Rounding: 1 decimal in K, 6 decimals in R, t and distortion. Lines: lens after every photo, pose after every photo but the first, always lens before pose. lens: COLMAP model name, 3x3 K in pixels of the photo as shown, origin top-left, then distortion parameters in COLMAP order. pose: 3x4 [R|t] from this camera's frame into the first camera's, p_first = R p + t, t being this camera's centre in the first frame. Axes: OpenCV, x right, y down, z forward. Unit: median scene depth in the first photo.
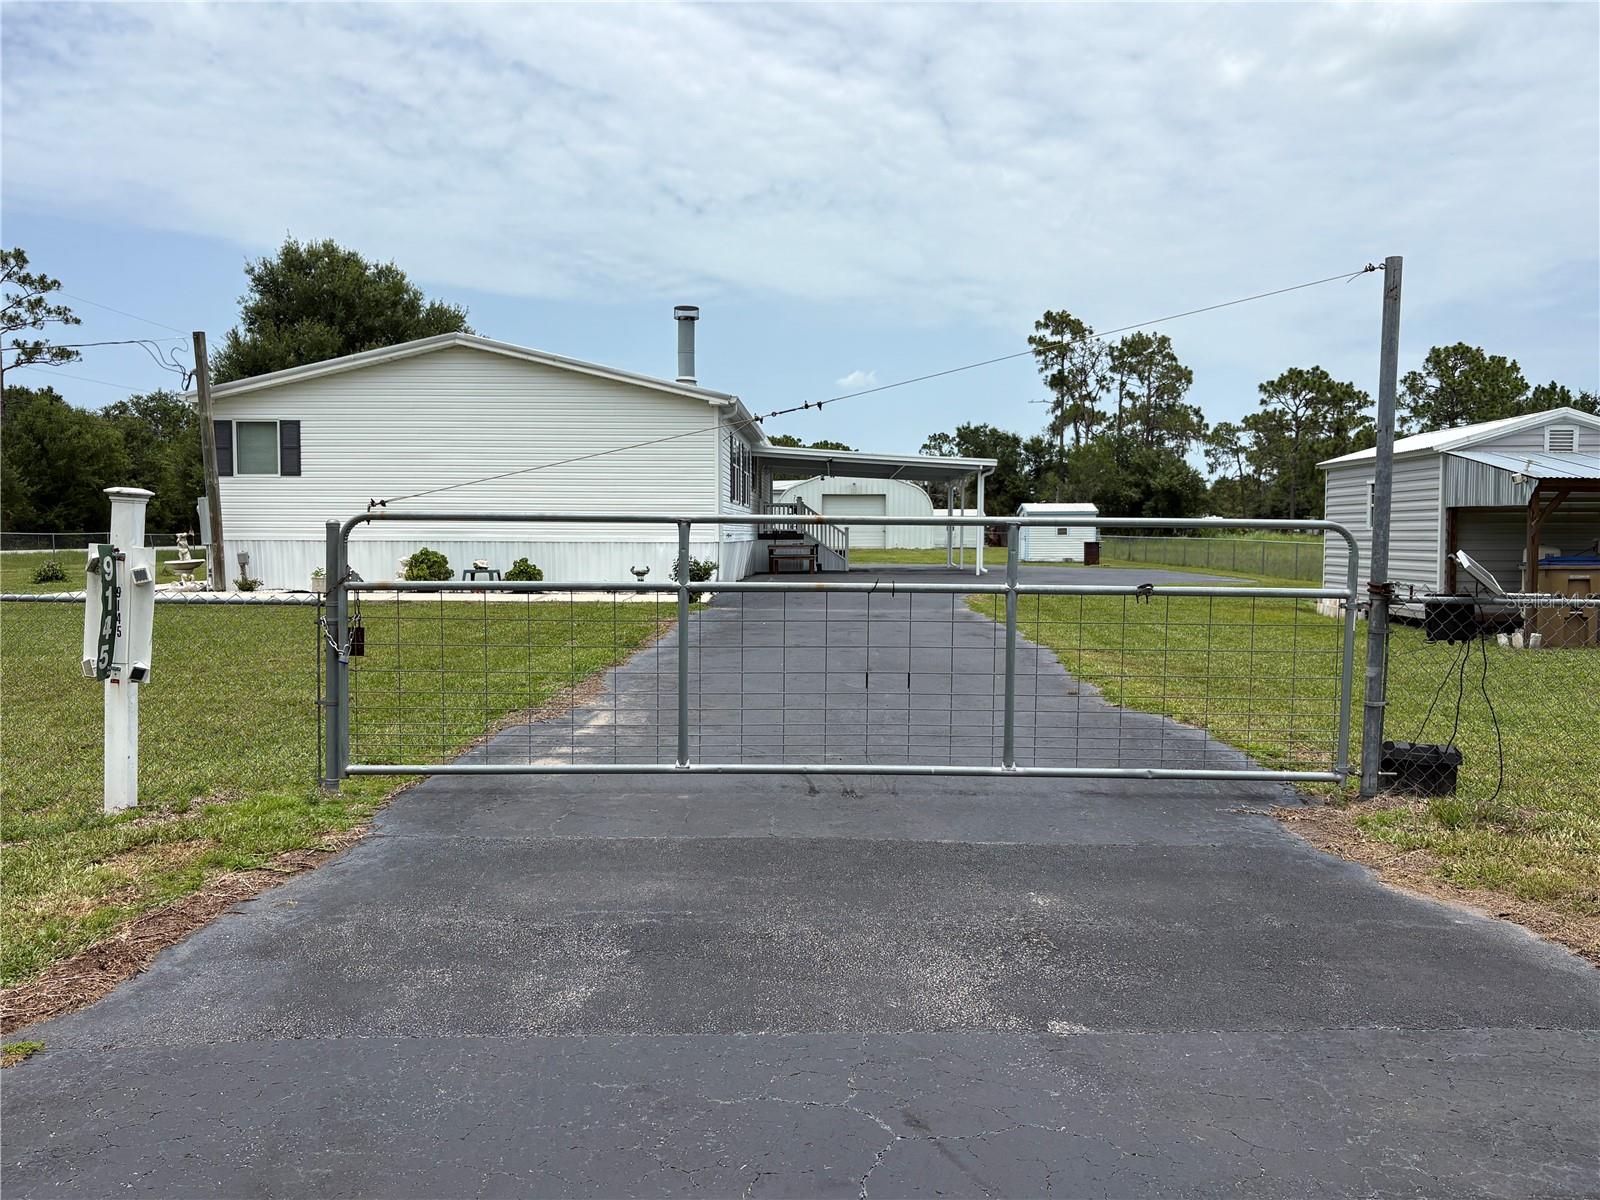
lens RADIAL K [[1323.5, 0, 799.7], [0, 1323.5, 589.7], [0, 0, 1]] dist [0.009819, 0.010514]
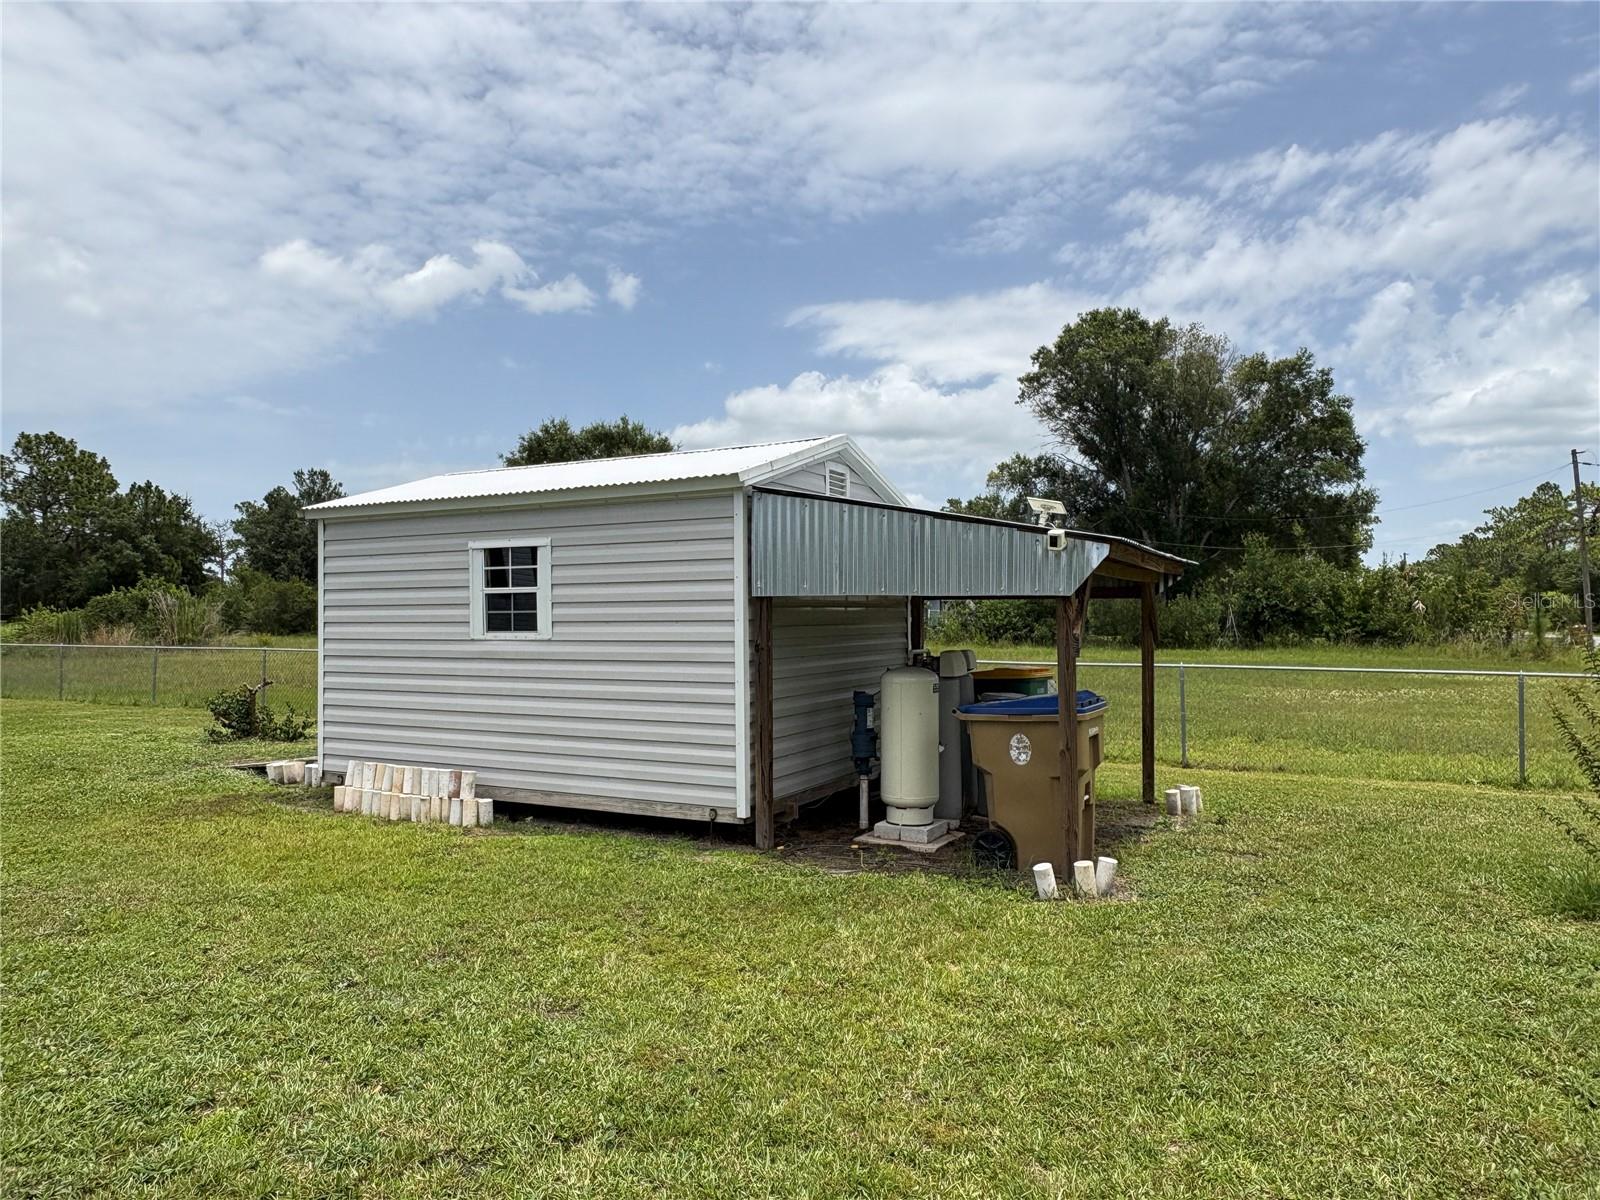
lens RADIAL K [[1050.5, 0, 799.8], [0, 1050.5, 601.9], [0, 0, 1]] dist [-0.001059, -0.001428]
pose [[0.430943, 0.008987, 0.902334, 0.028174], [0.044169, 0.998542, -0.031039, -0.008973], [-0.901297, 0.053231, 0.429918, 0.155016]]
